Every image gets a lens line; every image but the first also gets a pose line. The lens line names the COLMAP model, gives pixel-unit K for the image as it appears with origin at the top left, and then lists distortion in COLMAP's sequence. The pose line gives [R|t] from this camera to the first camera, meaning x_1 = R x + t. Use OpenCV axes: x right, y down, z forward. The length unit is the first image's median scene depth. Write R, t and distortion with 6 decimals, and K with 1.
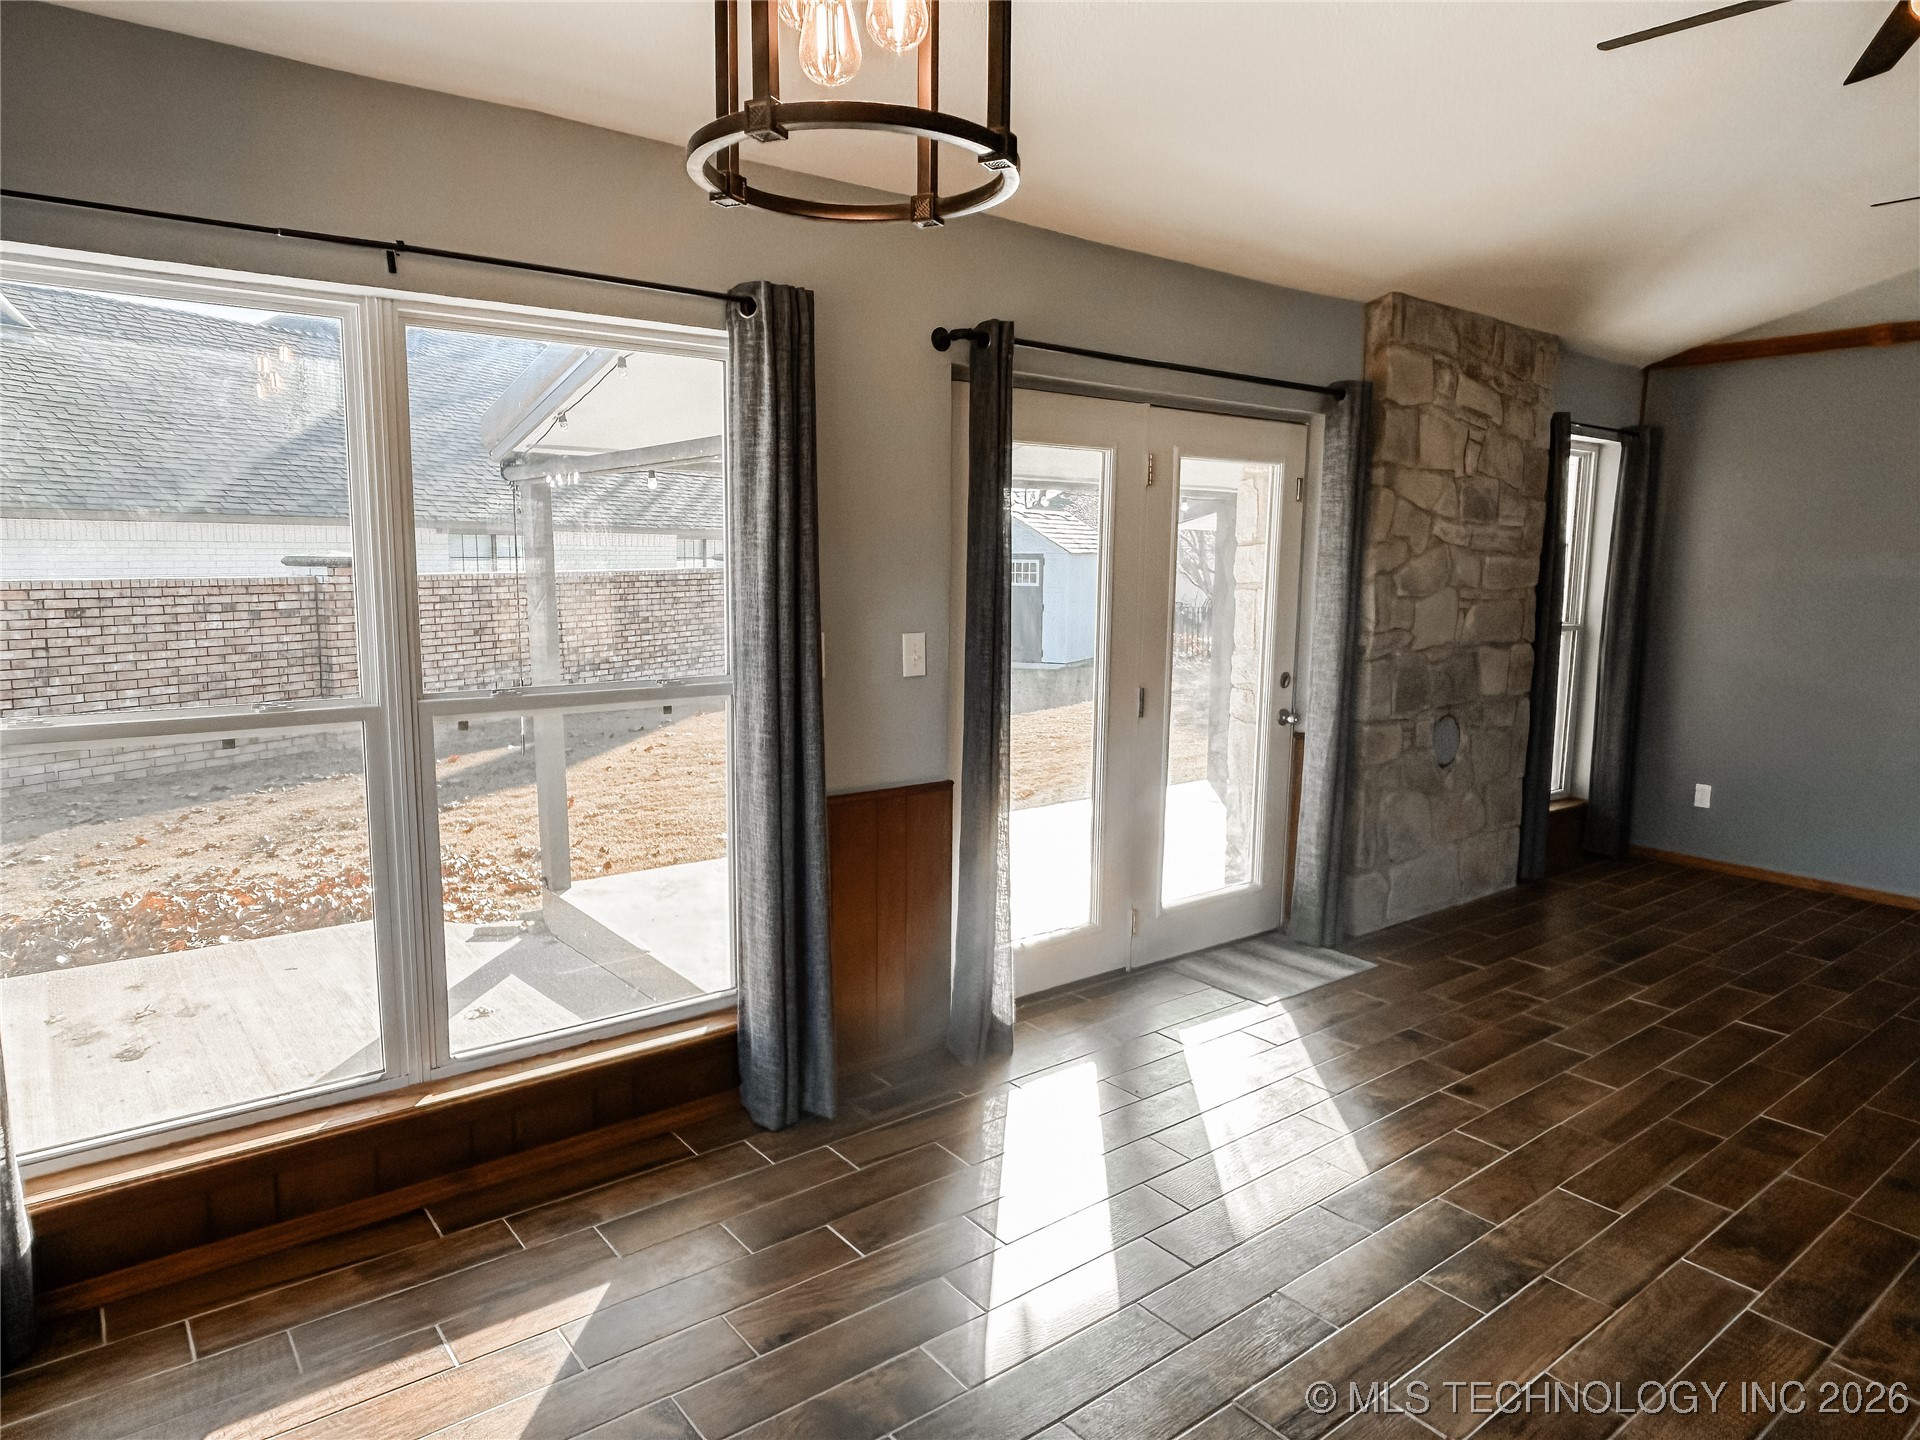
lens RADIAL K [[1206.4, 0, 943.4], [0, 1206.4, 721.5], [0, 0, 1]] dist [-0.000980, -0.003315]
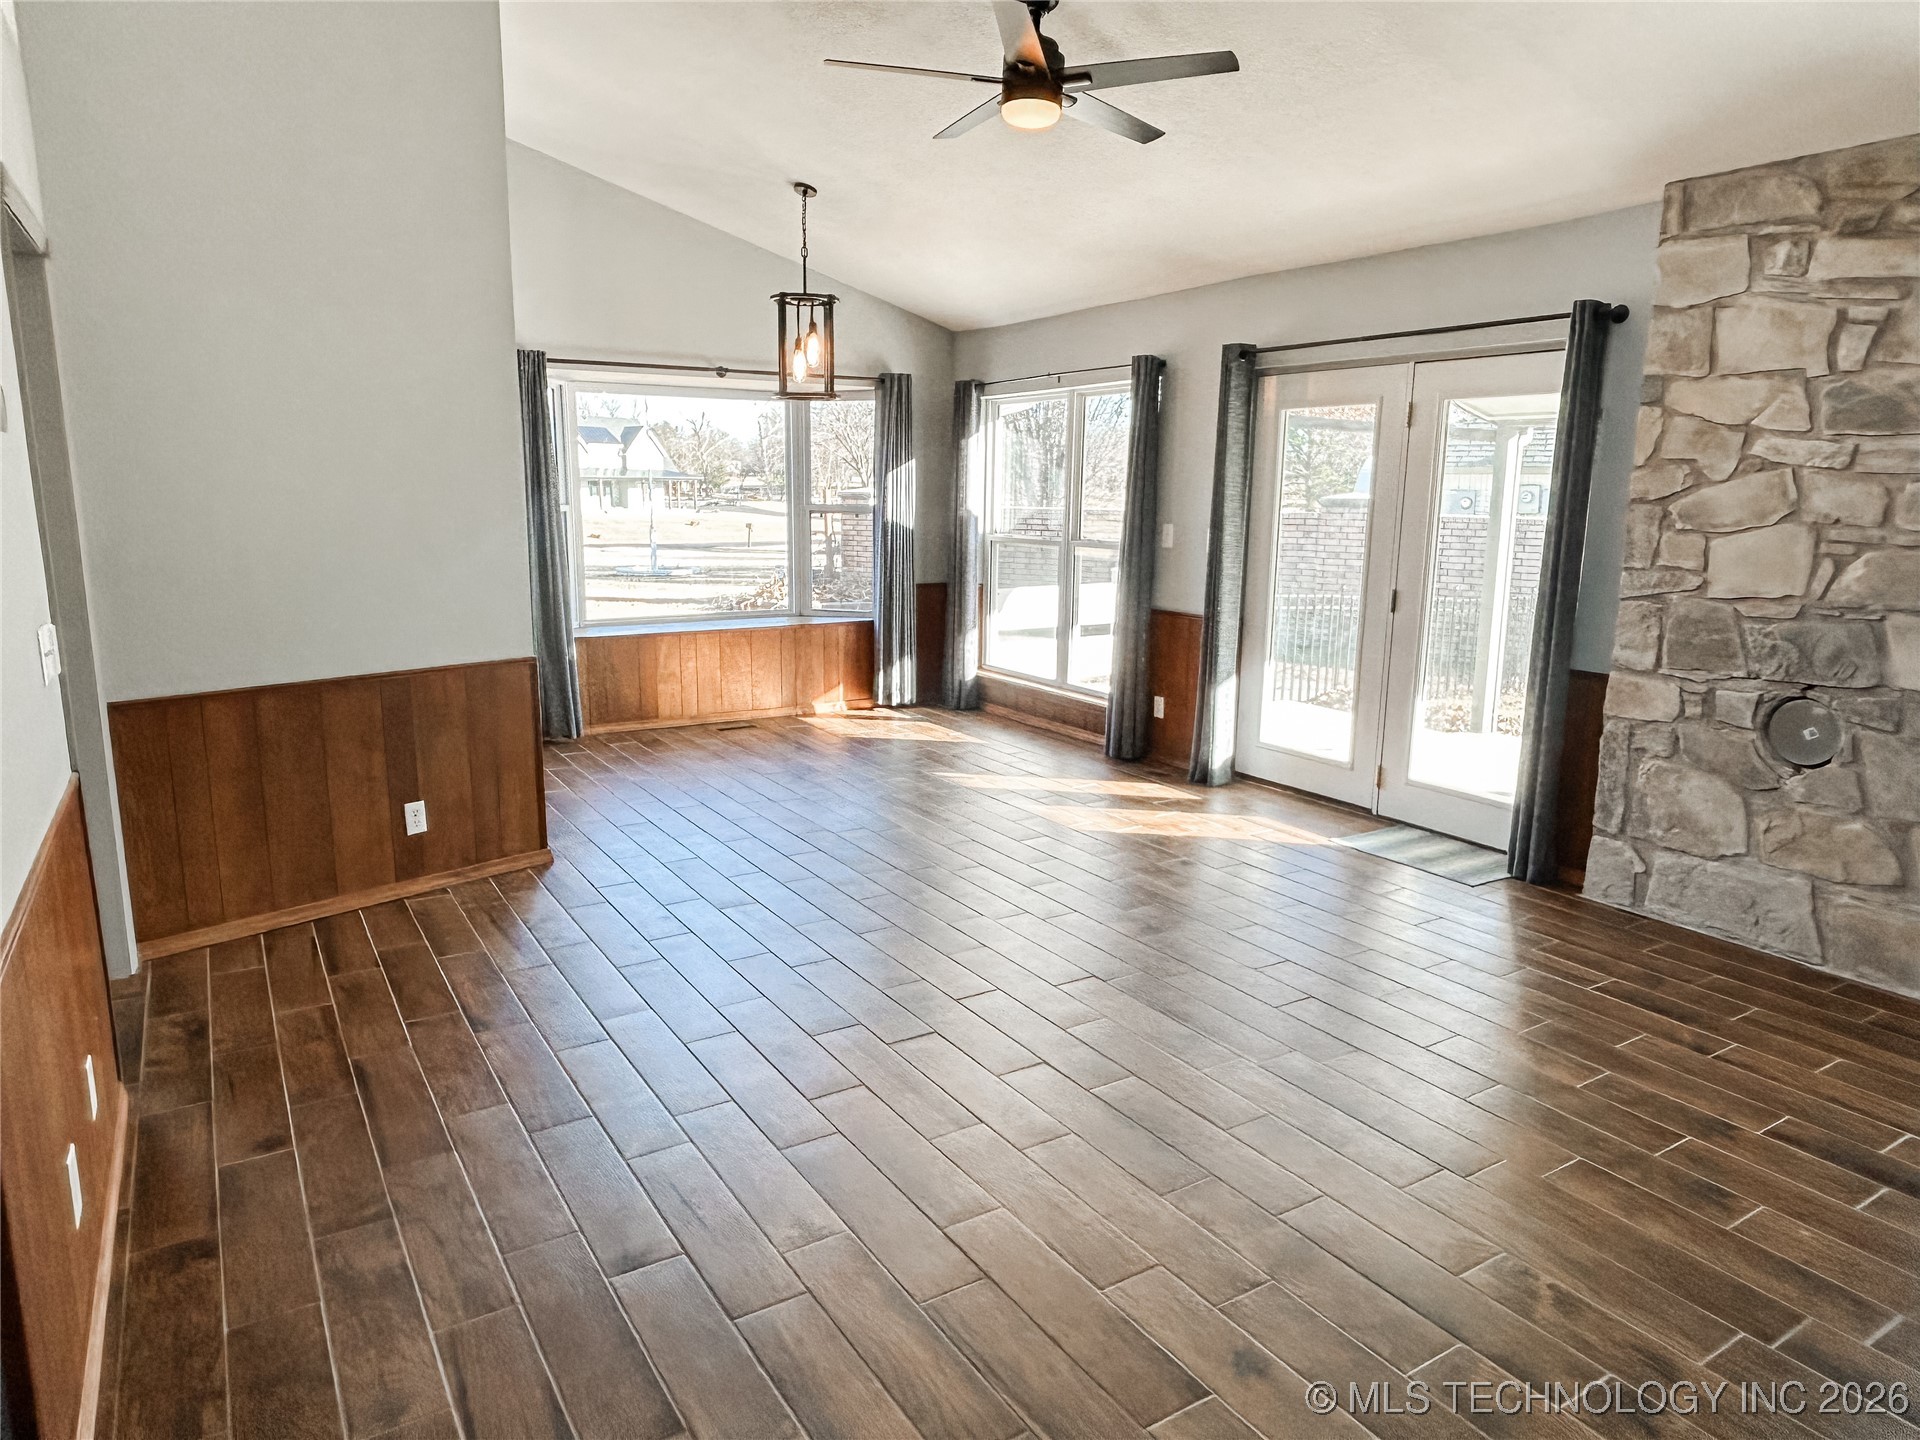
lens RADIAL K [[1206.4, 0, 943.4], [0, 1206.4, 721.5], [0, 0, 1]] dist [-0.000980, -0.003315]
pose [[-0.112409, 0.176451, -0.977870, 1.267800], [-0.151580, 0.969544, 0.192373, -0.056058], [0.982032, 0.169850, -0.082239, 0.567164]]
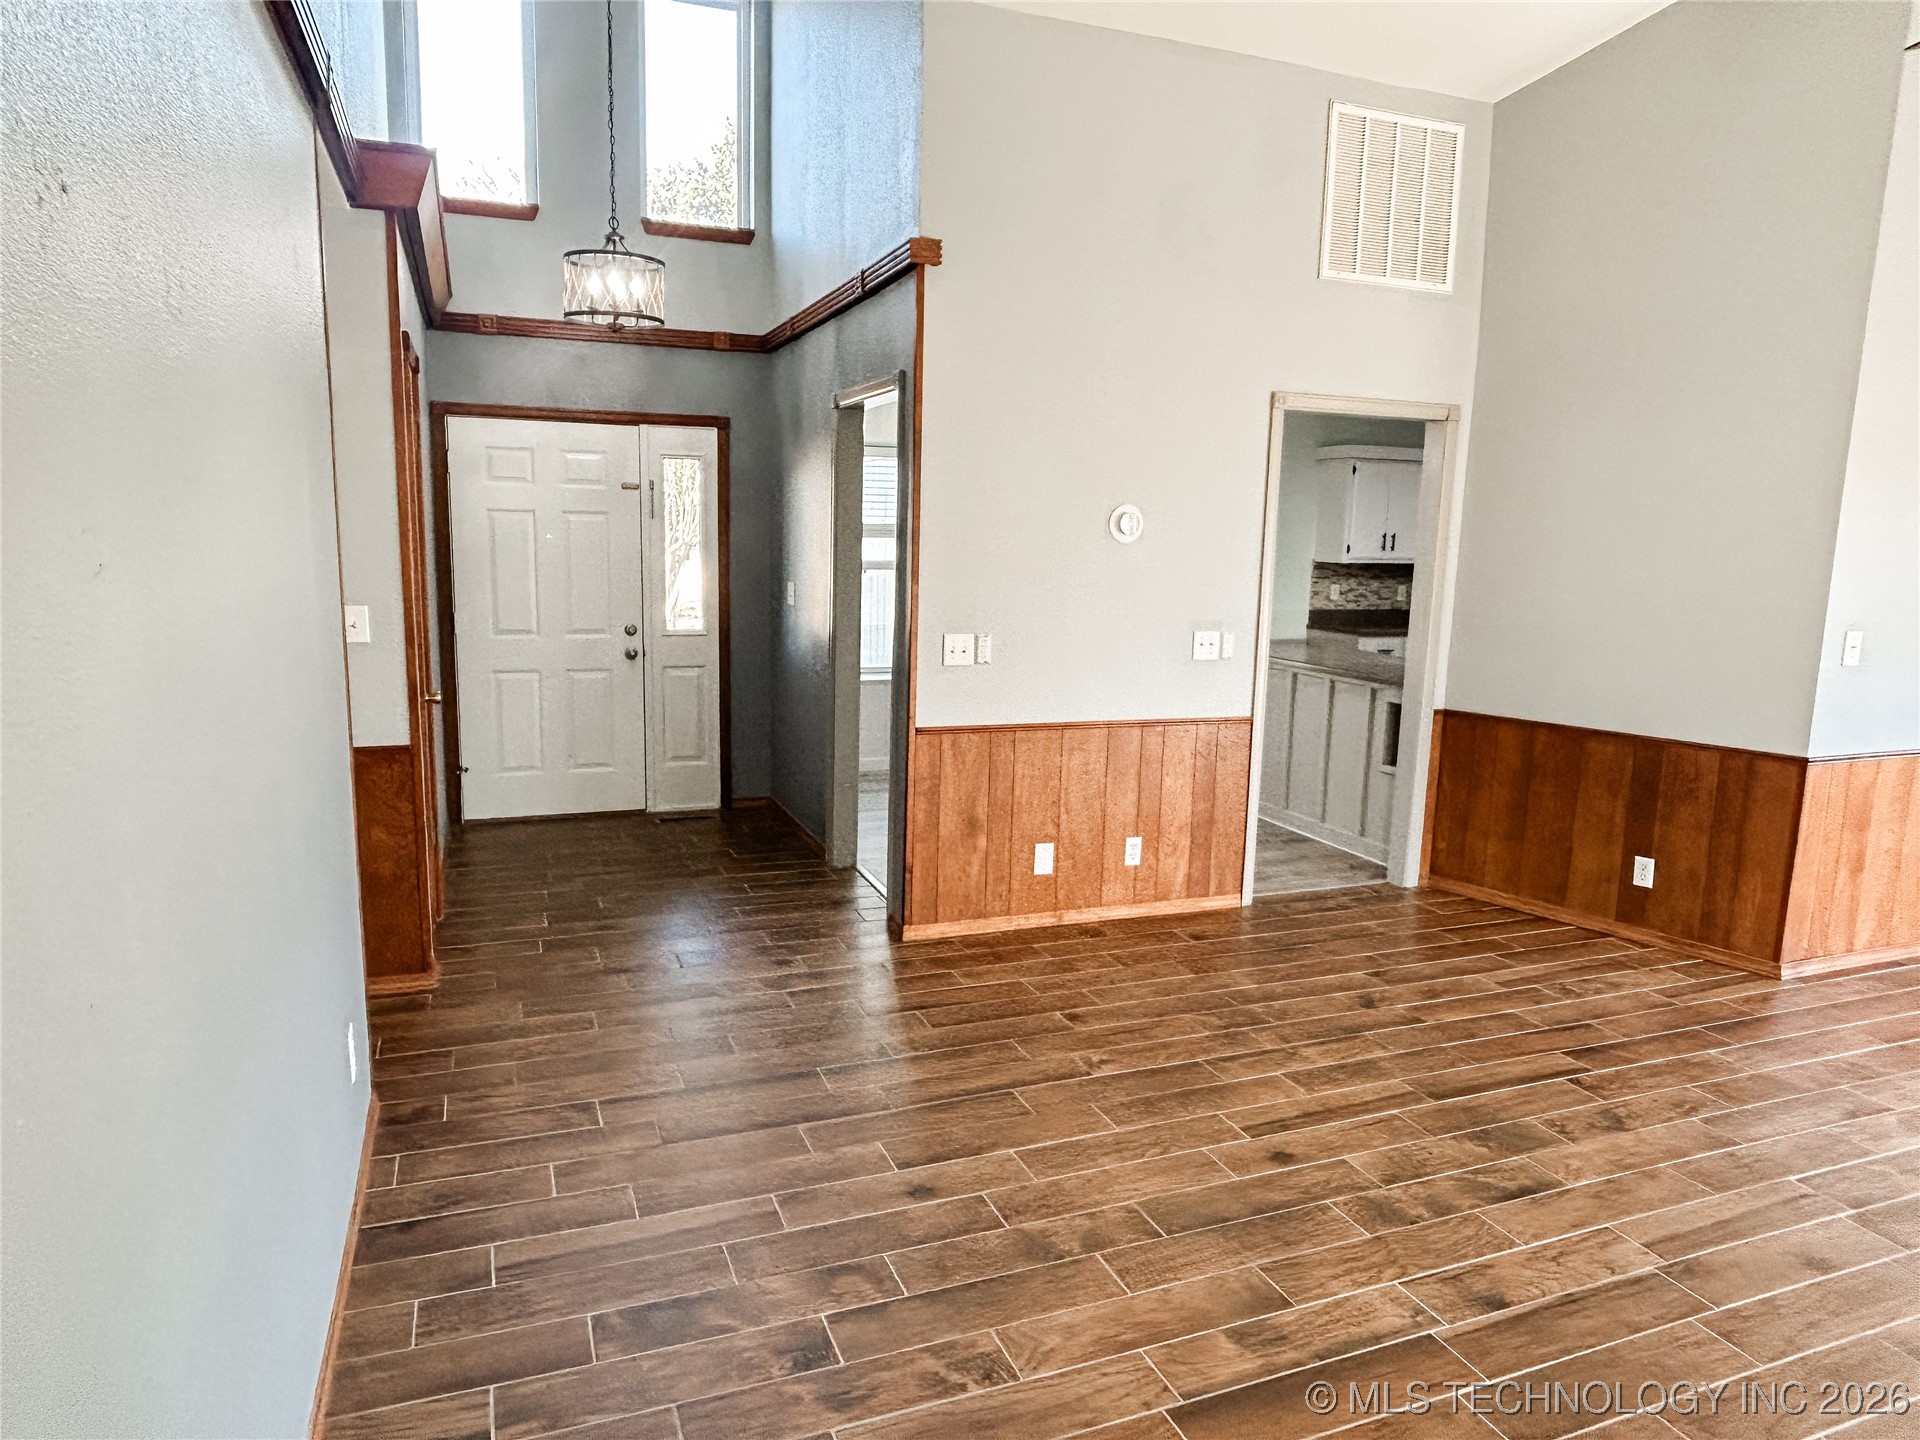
lens RADIAL K [[1200.7, 0, 946.1], [0, 1200.7, 722.7], [0, 0, 1]] dist [0.000482, -0.003259]
pose [[-0.956736, -0.080530, 0.279590, 0.722276], [0.006169, 0.955103, 0.296209, -0.161869], [-0.290891, 0.285119, -0.913285, 1.140808]]
